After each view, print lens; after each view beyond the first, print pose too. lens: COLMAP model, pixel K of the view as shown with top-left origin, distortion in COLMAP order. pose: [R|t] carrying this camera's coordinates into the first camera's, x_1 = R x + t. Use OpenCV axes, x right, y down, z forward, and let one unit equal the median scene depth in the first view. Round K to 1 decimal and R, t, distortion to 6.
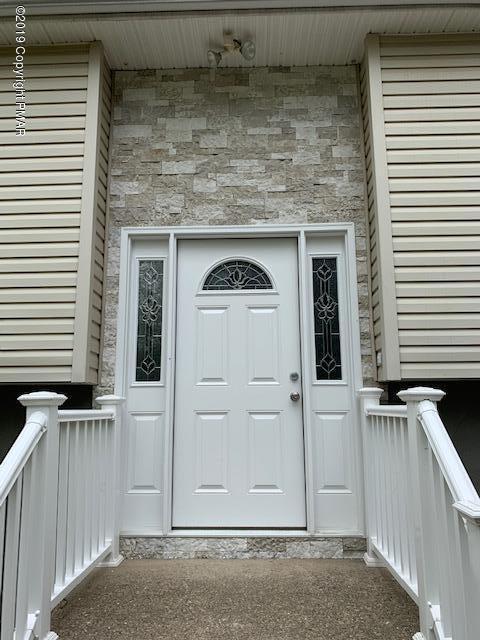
lens RADIAL K [[504.1, 0, 240.0], [0, 504.1, 320.0], [0, 0, 1]] dist [0.002336, -0.008420]
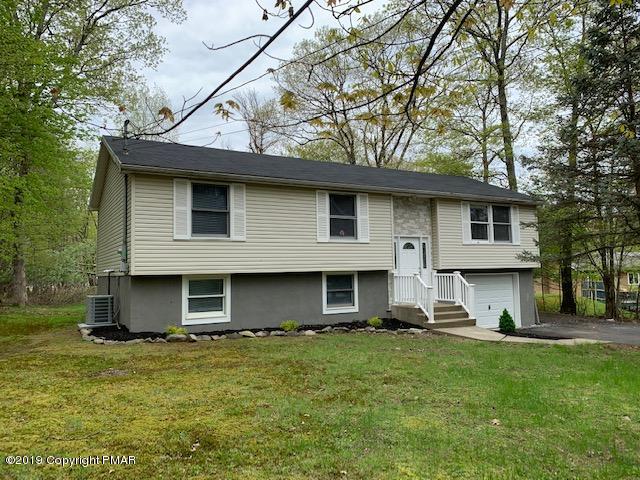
lens RADIAL K [[504.1, 0, 317.4], [0, 504.1, 239.7], [0, 0, 1]] dist [0.002336, -0.008420]
pose [[0.841334, 0.020320, 0.540133, -3.158336], [-0.055894, 0.997206, 0.049549, -0.323444], [-0.537617, -0.071878, 0.840120, -2.367155]]
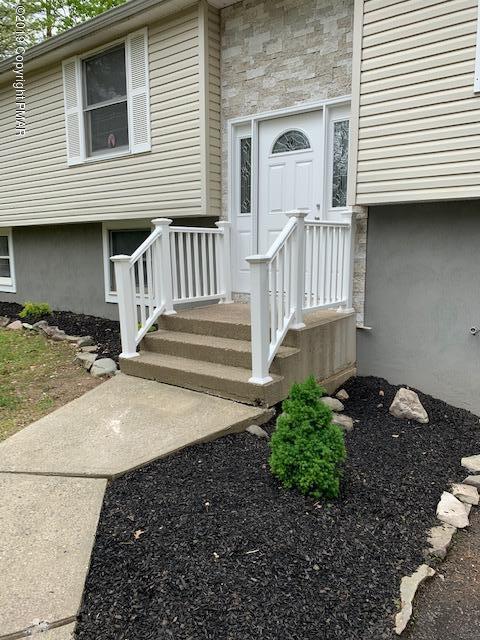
lens RADIAL K [[504.1, 0, 240.0], [0, 504.1, 320.0], [0, 0, 1]] dist [0.002336, -0.008420]
pose [[0.810997, 0.082369, -0.579223, 0.817781], [0.103265, 0.954342, 0.280300, -0.015269], [0.575865, -0.287136, 0.765462, -0.445267]]
